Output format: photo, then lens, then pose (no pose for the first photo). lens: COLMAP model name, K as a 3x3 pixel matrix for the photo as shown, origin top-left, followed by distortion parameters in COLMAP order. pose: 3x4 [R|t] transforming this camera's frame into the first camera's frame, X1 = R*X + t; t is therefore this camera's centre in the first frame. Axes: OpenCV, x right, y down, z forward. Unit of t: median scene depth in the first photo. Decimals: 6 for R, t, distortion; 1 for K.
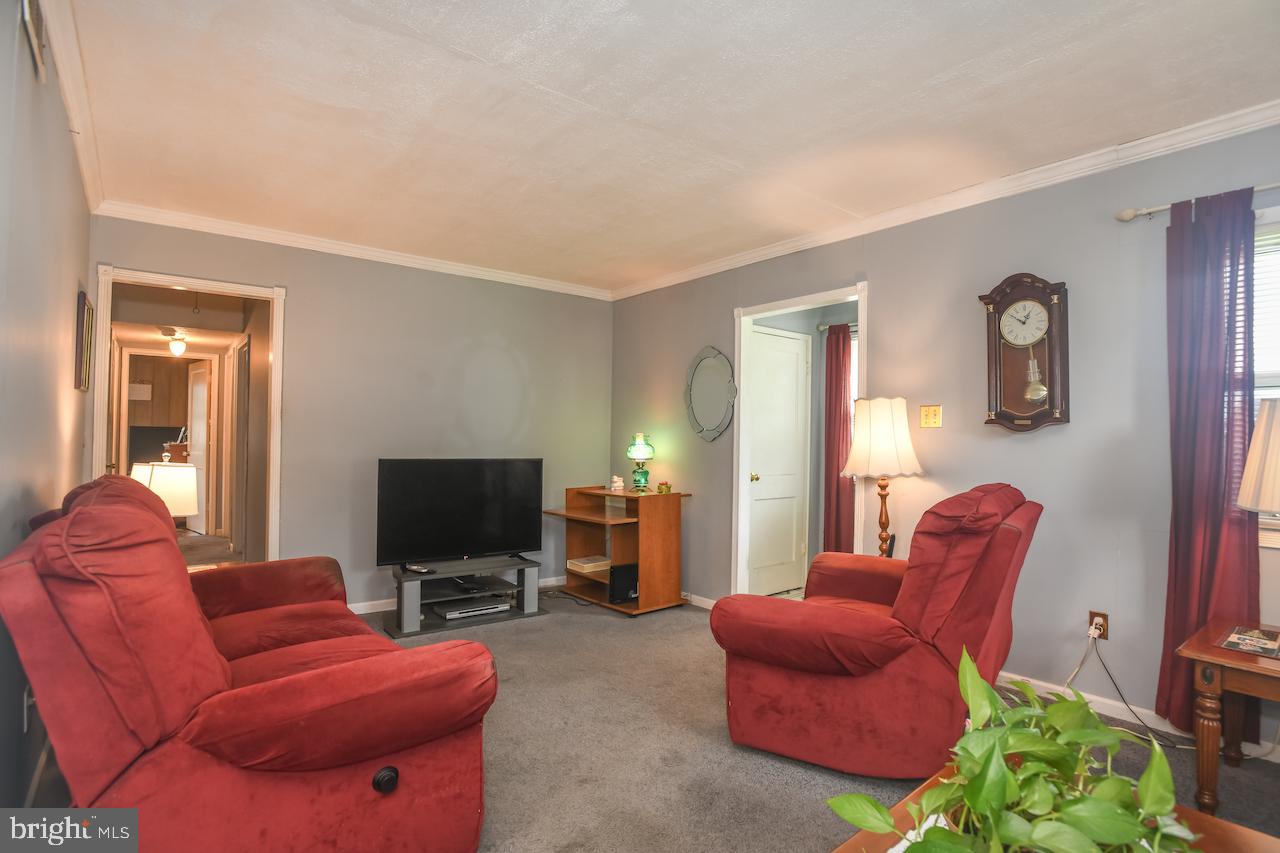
lens RADIAL K [[651.3, 0, 638.1], [0, 651.3, 425.1], [0, 0, 1]] dist [-0.057590, 0.021686]
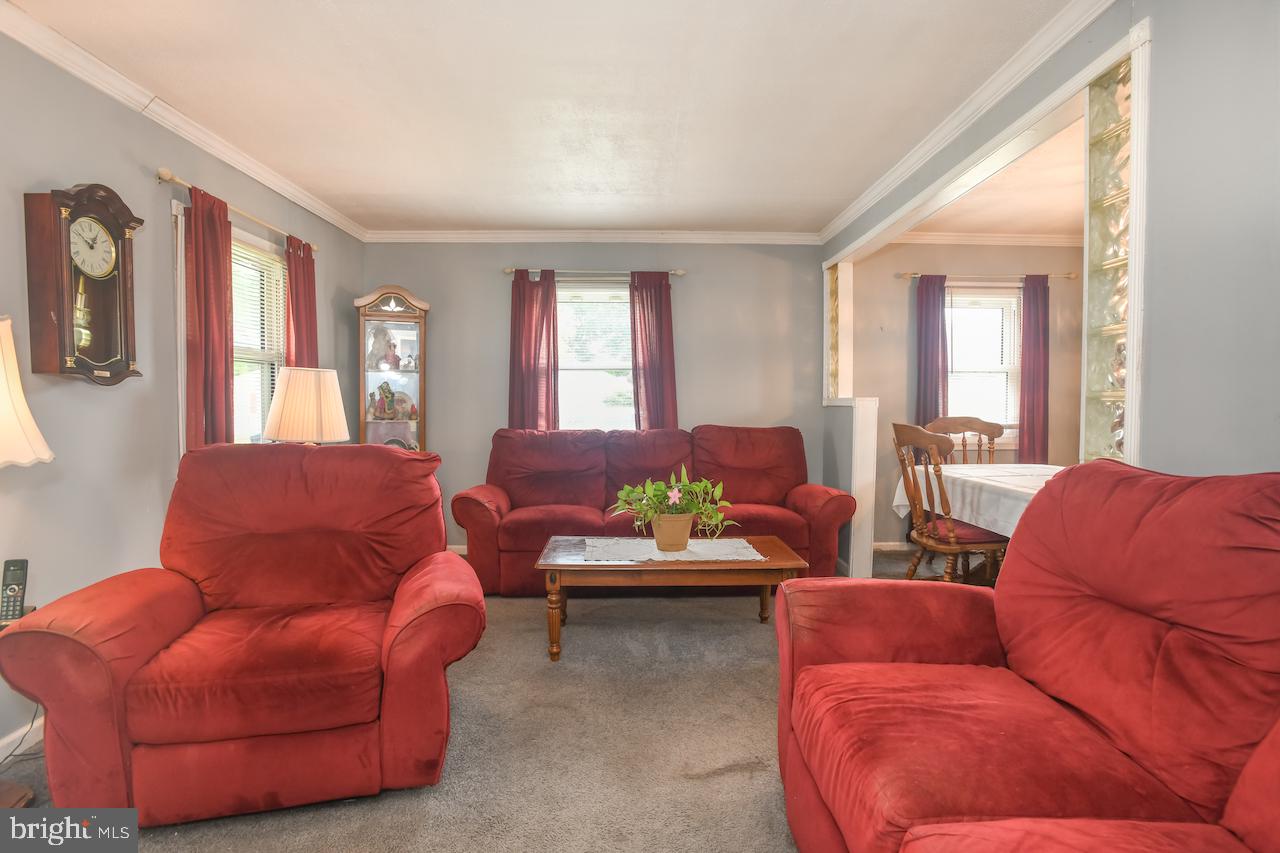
lens RADIAL K [[651.3, 0, 639.6], [0, 651.3, 427.7], [0, 0, 1]] dist [-0.057590, 0.021686]
pose [[-0.799512, -0.036400, 0.599546, -0.365504], [-0.023515, 0.999294, 0.029312, 0.021585], [-0.600190, 0.009337, -0.799803, 1.075070]]
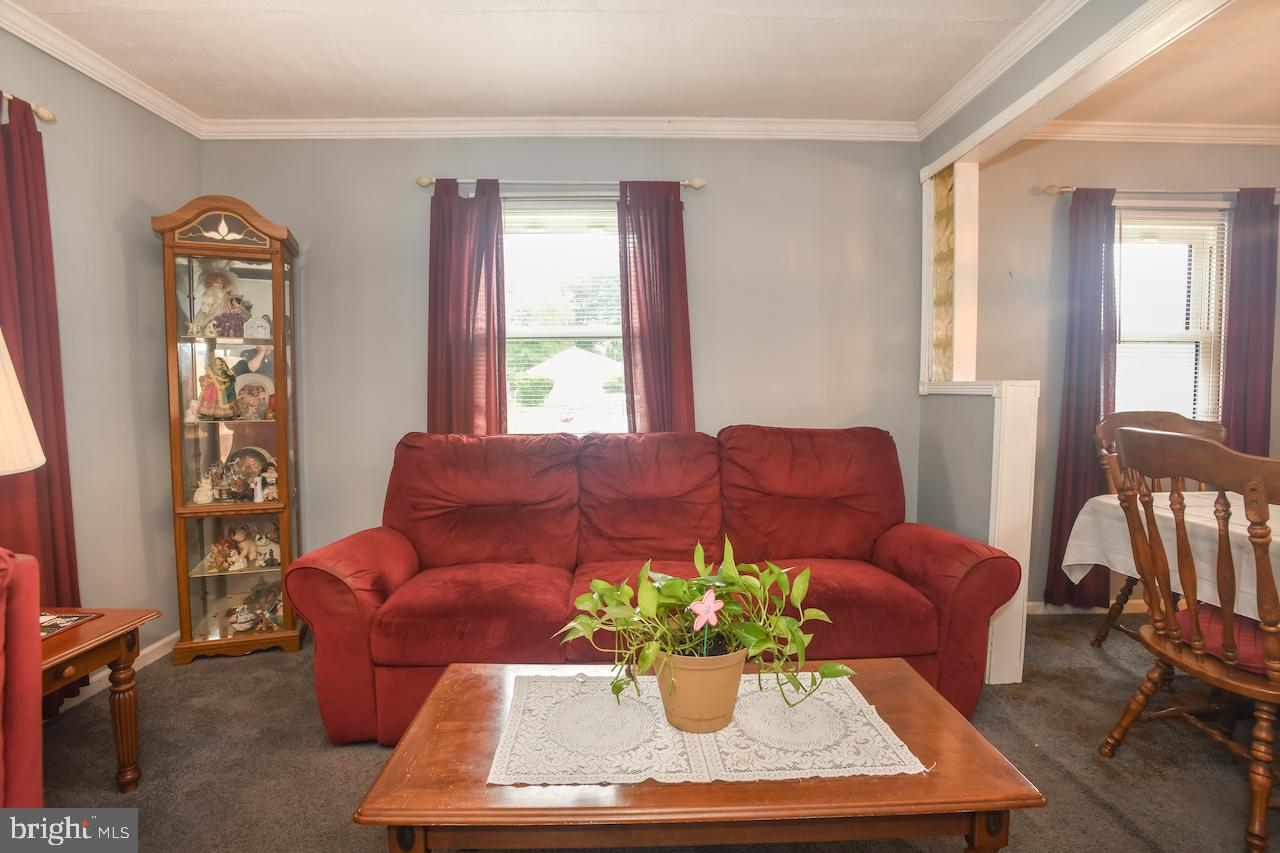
lens RADIAL K [[651.3, 0, 652.1], [0, 651.3, 431.2], [0, 0, 1]] dist [-0.057590, 0.021686]
pose [[-0.808955, -0.048878, 0.585835, -0.060450], [-0.020265, 0.998264, 0.055306, 0.015117], [-0.587522, 0.032868, -0.808541, 0.651857]]
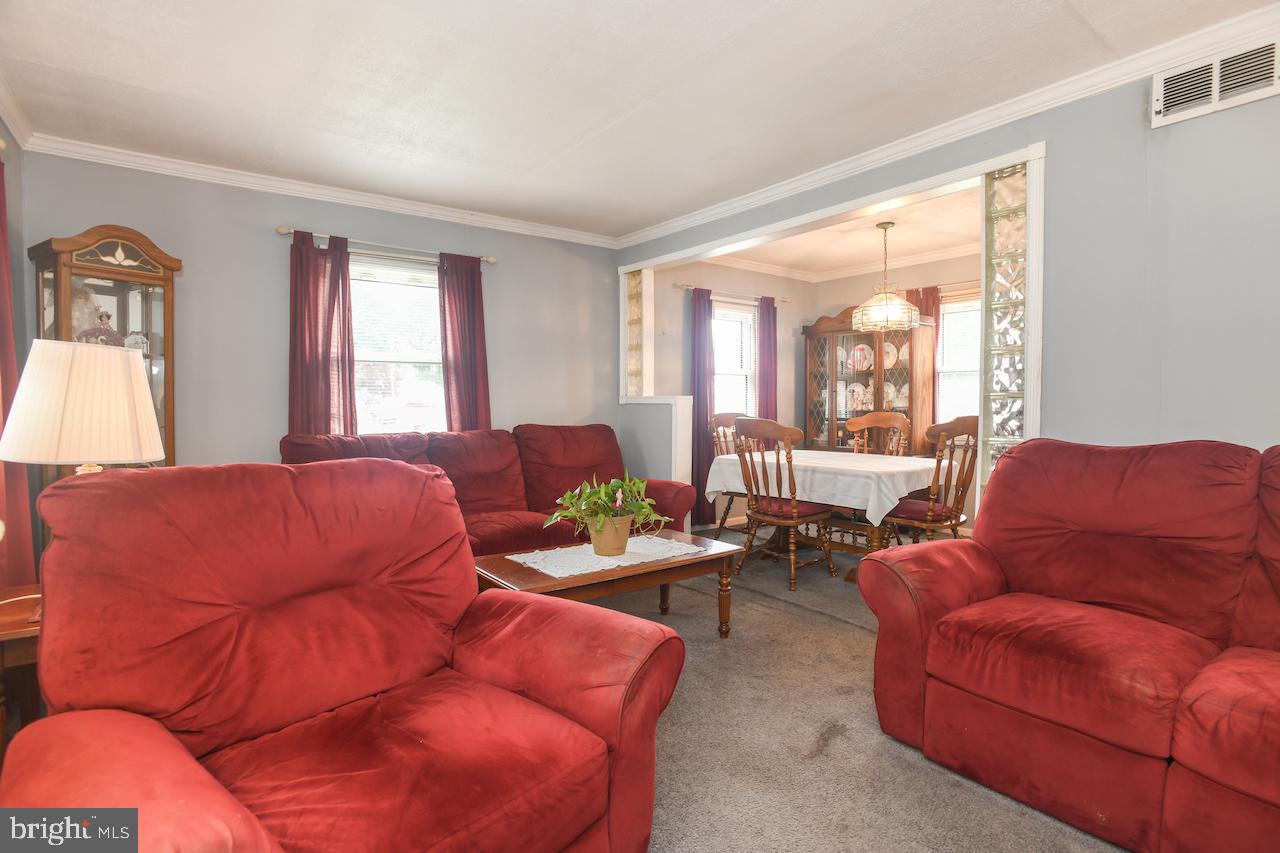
lens RADIAL K [[651.3, 0, 644.7], [0, 651.3, 426.6], [0, 0, 1]] dist [-0.057590, 0.021686]
pose [[-0.999919, -0.012580, 0.002169, 0.110886], [-0.012541, 0.999777, 0.016995, 0.032320], [-0.002383, 0.016966, -0.999853, 1.193009]]
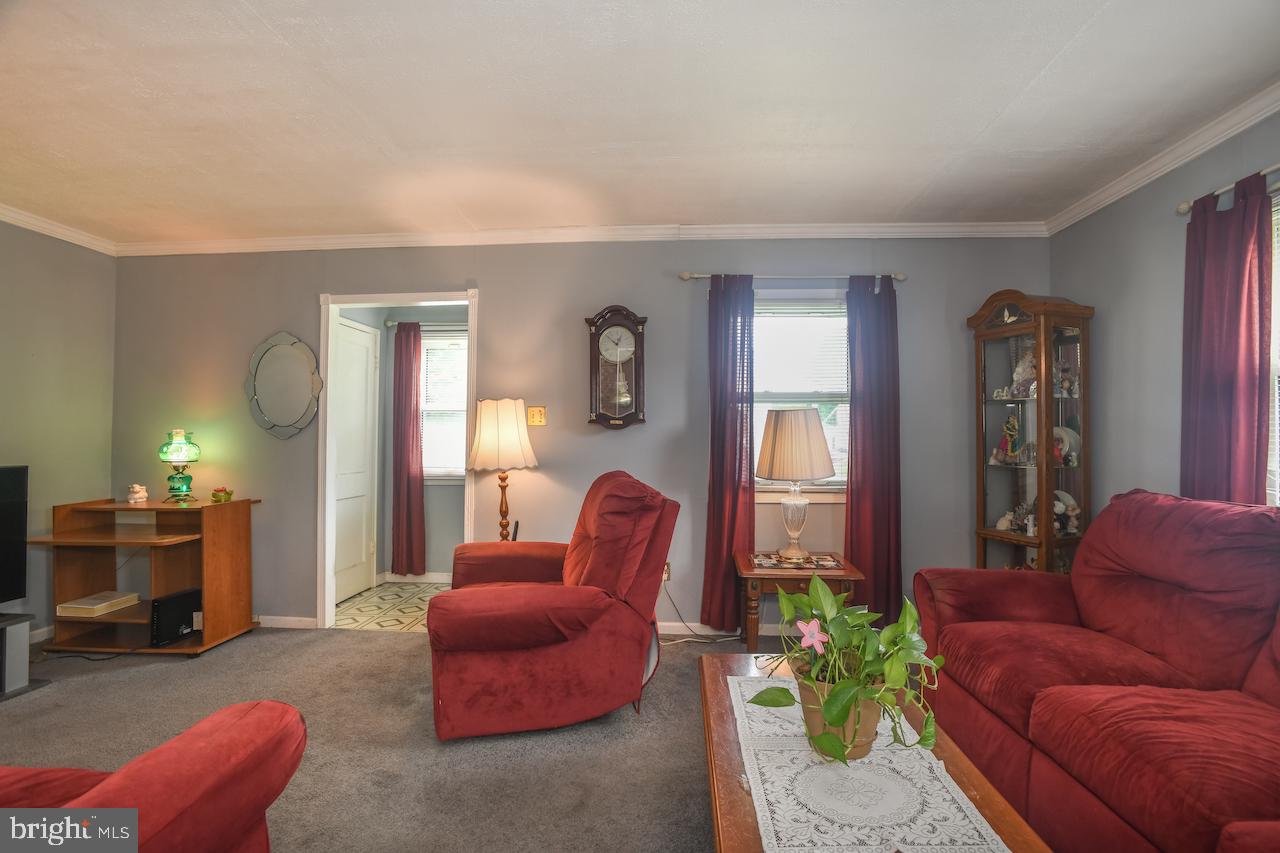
lens RADIAL K [[651.3, 0, 634.3], [0, 651.3, 424.4], [0, 0, 1]] dist [-0.057590, 0.021686]
pose [[0.675818, 0.004758, 0.737053, -0.291944], [-0.010975, 0.999933, 0.003608, -0.004497], [-0.736987, -0.010527, 0.675825, 0.081826]]
